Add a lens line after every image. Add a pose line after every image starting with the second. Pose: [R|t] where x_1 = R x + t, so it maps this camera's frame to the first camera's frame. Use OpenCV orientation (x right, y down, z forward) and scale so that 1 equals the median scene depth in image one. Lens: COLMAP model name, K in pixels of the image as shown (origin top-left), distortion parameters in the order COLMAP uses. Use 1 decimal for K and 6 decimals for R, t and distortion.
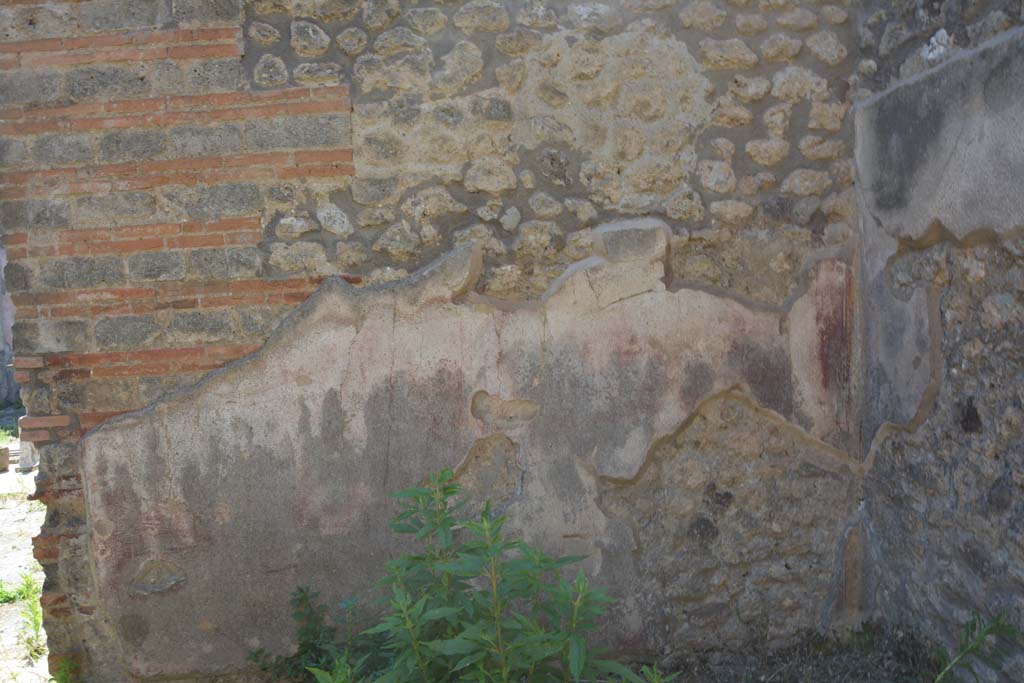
lens RADIAL K [[788.9, 0, 502.1], [0, 788.9, 350.7], [0, 0, 1]] dist [-0.163497, 0.113467]
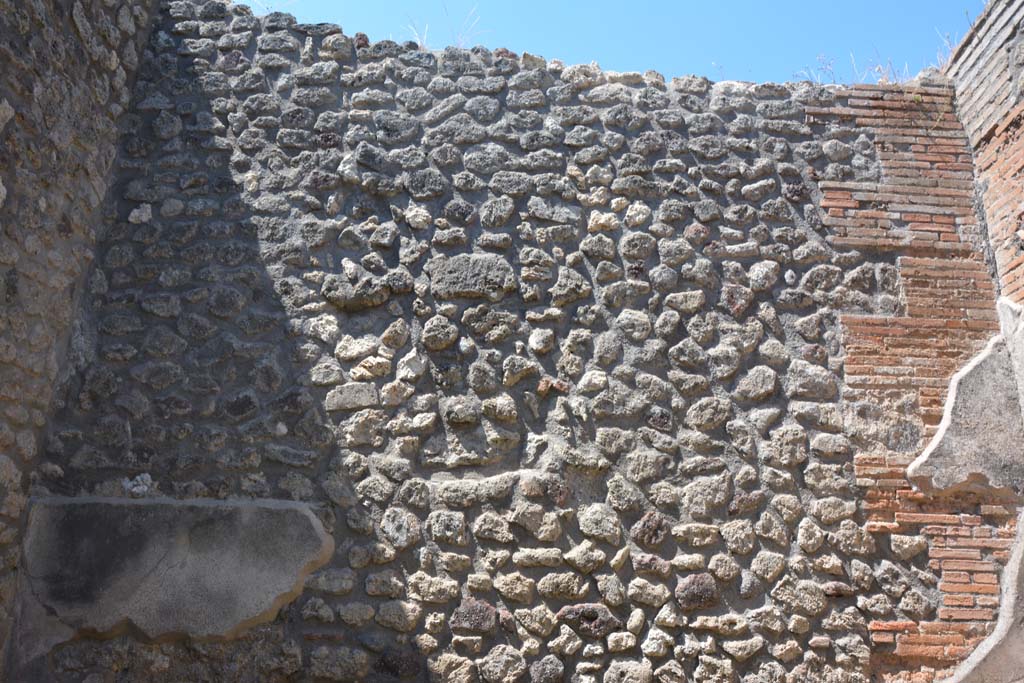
lens RADIAL K [[788.9, 0, 506.4], [0, 788.9, 339.2], [0, 0, 1]] dist [-0.163497, 0.113467]
pose [[0.079862, 0.361932, 0.928777, -0.620797], [0.062452, 0.928106, -0.367040, -0.088825], [-0.994848, 0.087316, 0.051518, 0.211997]]
